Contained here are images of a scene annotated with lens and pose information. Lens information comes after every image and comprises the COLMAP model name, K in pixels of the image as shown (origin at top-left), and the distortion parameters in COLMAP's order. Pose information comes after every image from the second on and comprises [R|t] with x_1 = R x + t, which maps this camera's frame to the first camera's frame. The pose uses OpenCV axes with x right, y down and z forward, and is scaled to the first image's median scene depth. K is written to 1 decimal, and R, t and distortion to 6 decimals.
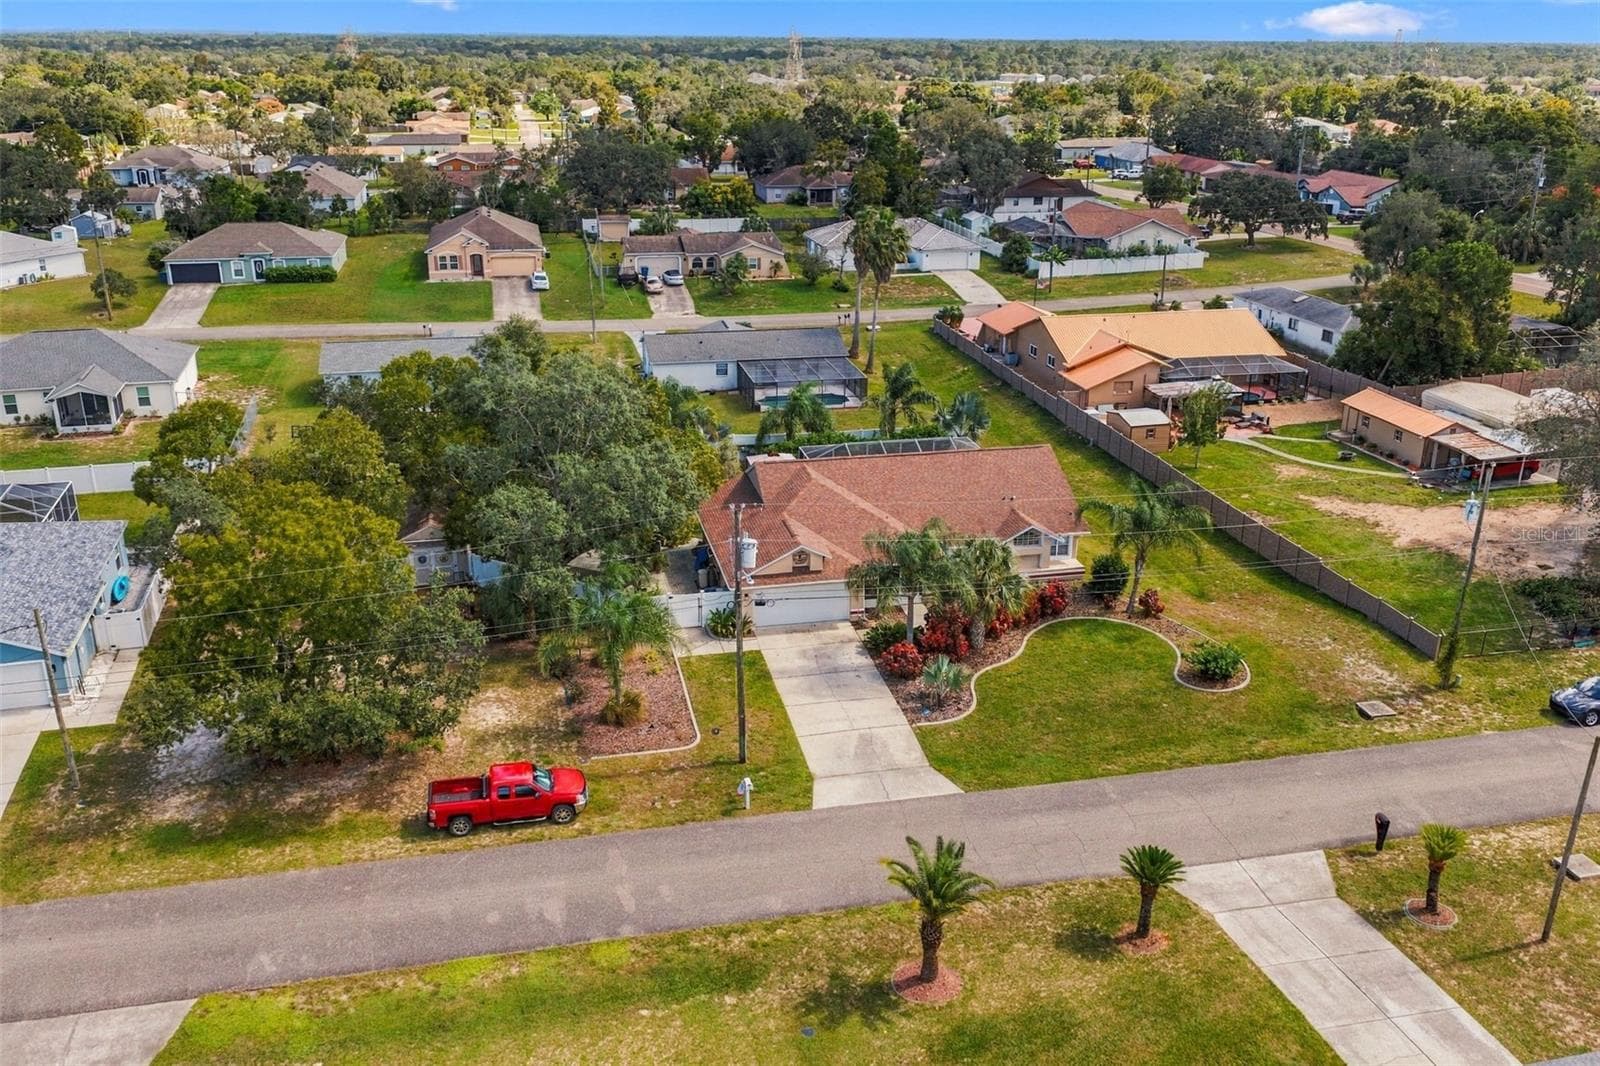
lens RADIAL K [[1330.9, 0, 800.0], [0, 1330.9, 533.0], [0, 0, 1]] dist [0.030289, -0.051455]
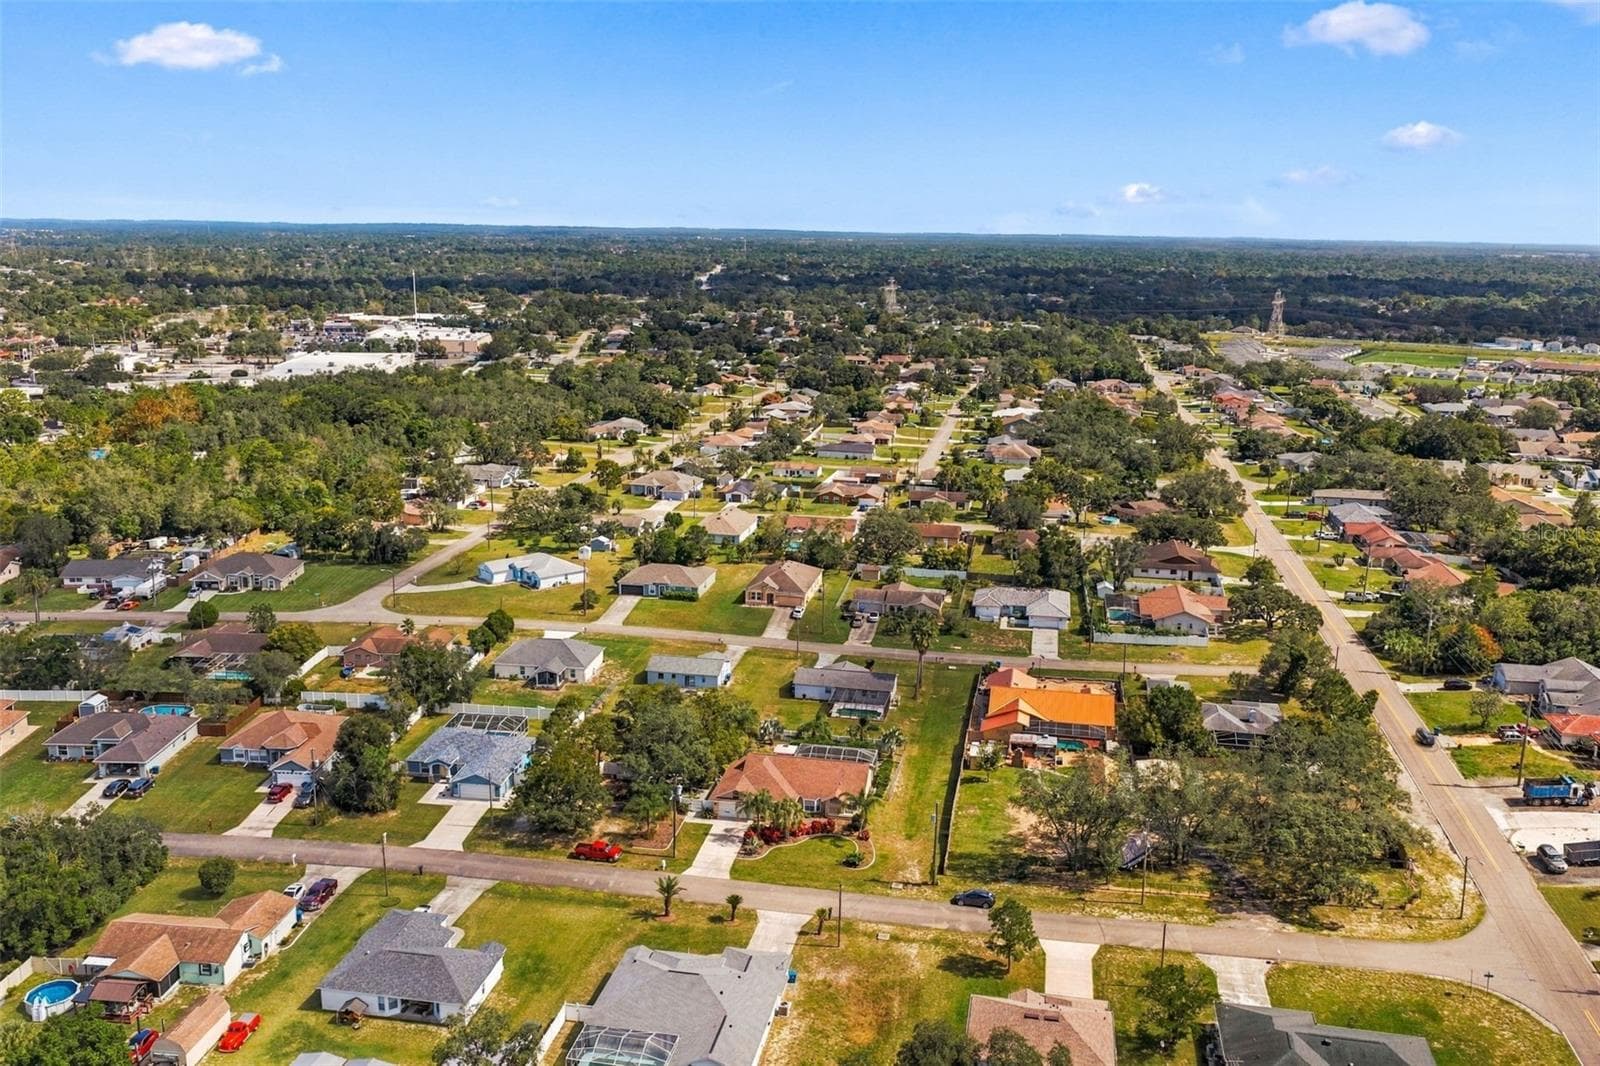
lens RADIAL K [[1330.9, 0, 800.0], [0, 1330.9, 533.0], [0, 0, 1]] dist [0.030289, -0.051455]
pose [[0.918409, 0.097302, -0.383482, 1.020915], [-0.148196, 0.983323, -0.105417, -0.217540], [0.366829, 0.153647, 0.917512, -1.409264]]
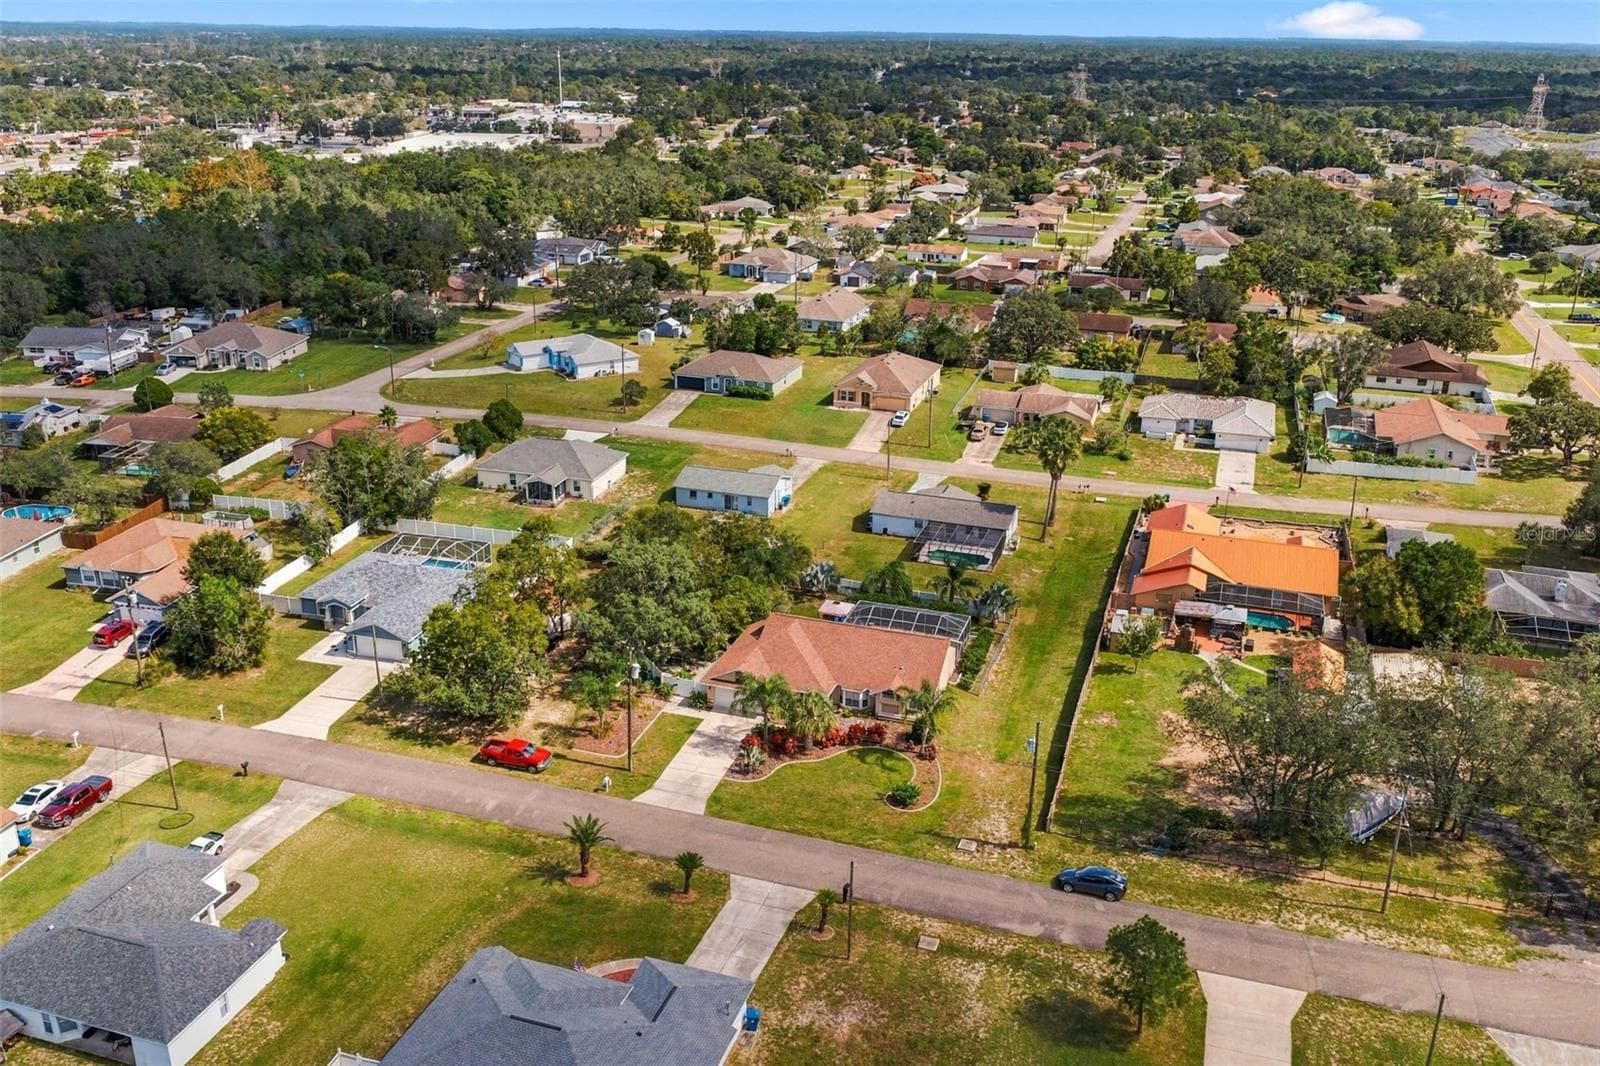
lens RADIAL K [[1330.9, 0, 800.0], [0, 1330.9, 533.0], [0, 0, 1]] dist [0.030289, -0.051455]
pose [[0.856984, 0.186819, -0.480289, 0.821781], [-0.187485, 0.981137, 0.047105, -0.246819], [0.480029, 0.049679, 0.875845, -0.501415]]
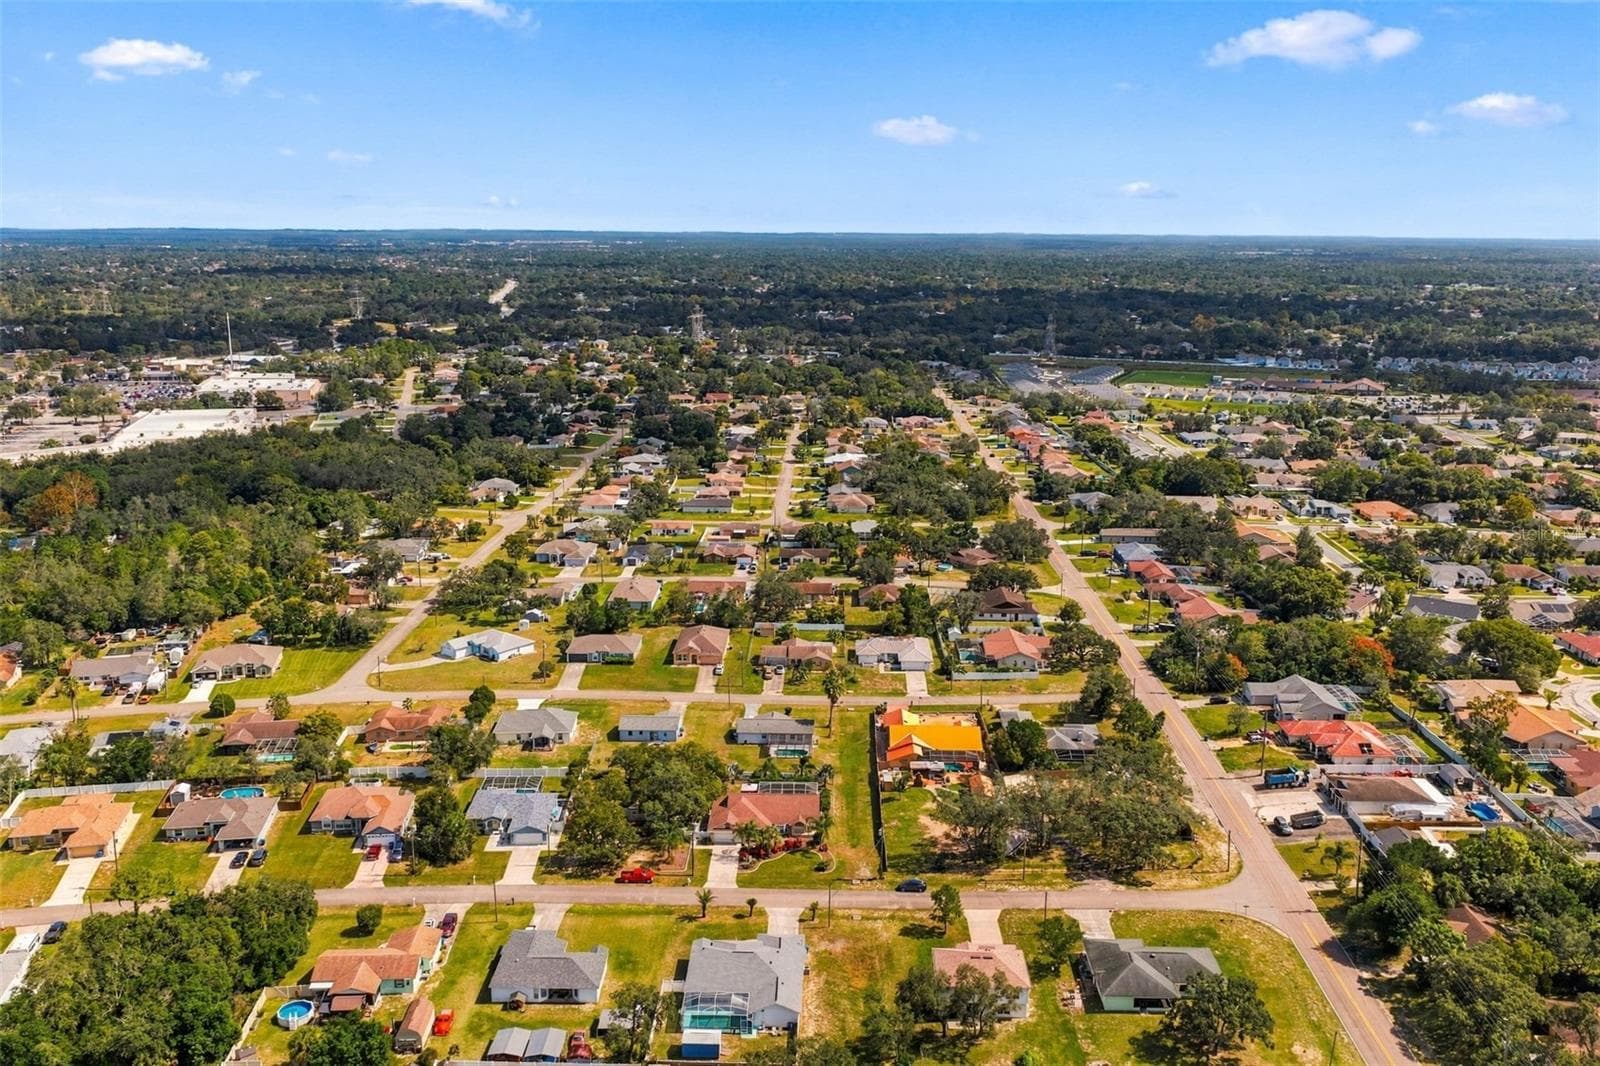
lens RADIAL K [[1330.9, 0, 800.0], [0, 1330.9, 533.0], [0, 0, 1]] dist [0.030289, -0.051455]
pose [[0.970800, 0.054569, -0.233603, 0.936220], [-0.084848, 0.988947, -0.121593, -0.322225], [0.224386, 0.137863, 0.964699, -2.435695]]
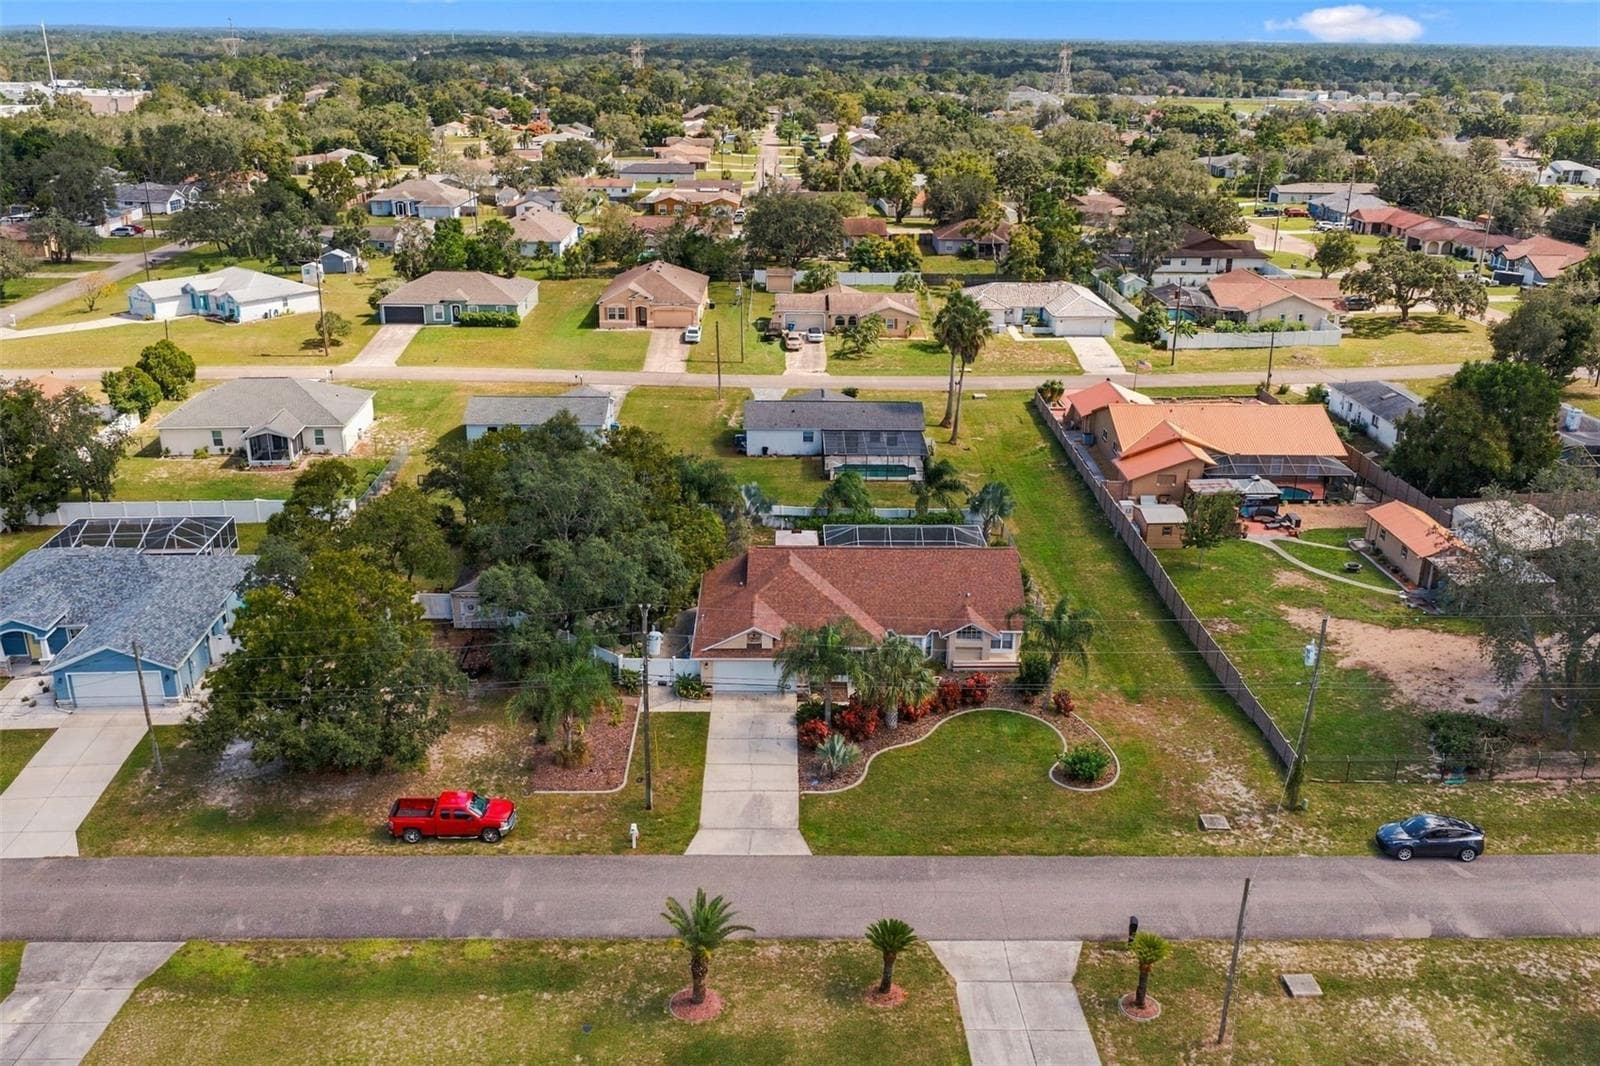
lens RADIAL K [[1330.9, 0, 800.0], [0, 1330.9, 533.0], [0, 0, 1]] dist [0.030289, -0.051455]
pose [[0.979365, 0.074070, -0.188036, 0.234843], [-0.074216, 0.997222, 0.006276, -0.077194], [0.187978, 0.007809, 0.982142, -0.145921]]
